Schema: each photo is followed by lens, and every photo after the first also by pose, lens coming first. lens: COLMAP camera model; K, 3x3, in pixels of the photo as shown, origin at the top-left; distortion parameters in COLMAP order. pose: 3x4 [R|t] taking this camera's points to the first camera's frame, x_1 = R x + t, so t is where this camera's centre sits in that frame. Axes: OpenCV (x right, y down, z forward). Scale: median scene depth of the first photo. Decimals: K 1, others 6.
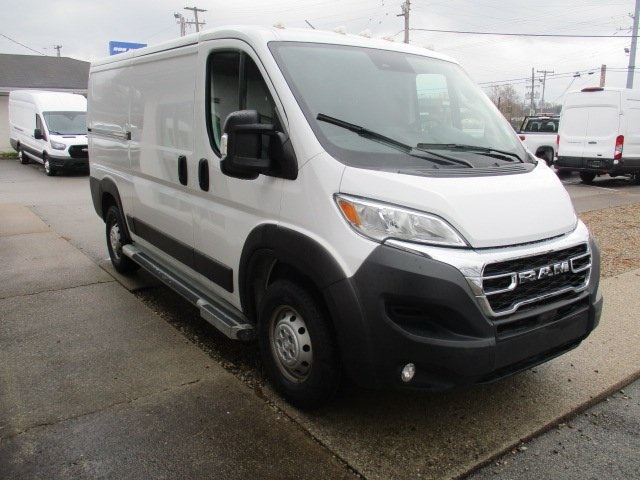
lens RADIAL K [[530.9, 0, 320.0], [0, 530.9, 240.0], [0, 0, 1]] dist [-0.035386, -0.002226]
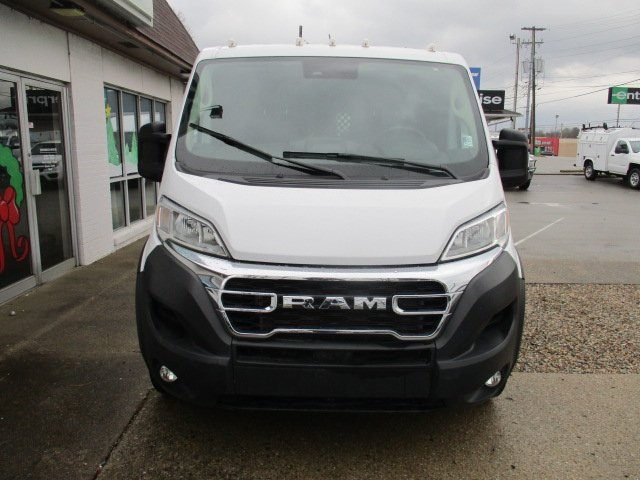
lens RADIAL K [[530.9, 0, 320.0], [0, 530.9, 240.0], [0, 0, 1]] dist [-0.035386, -0.002226]
pose [[0.819414, 0.103179, -0.563839, 0.851164], [-0.125896, 0.992042, -0.001425, -0.033564], [0.559205, 0.072153, 0.825883, 0.275938]]
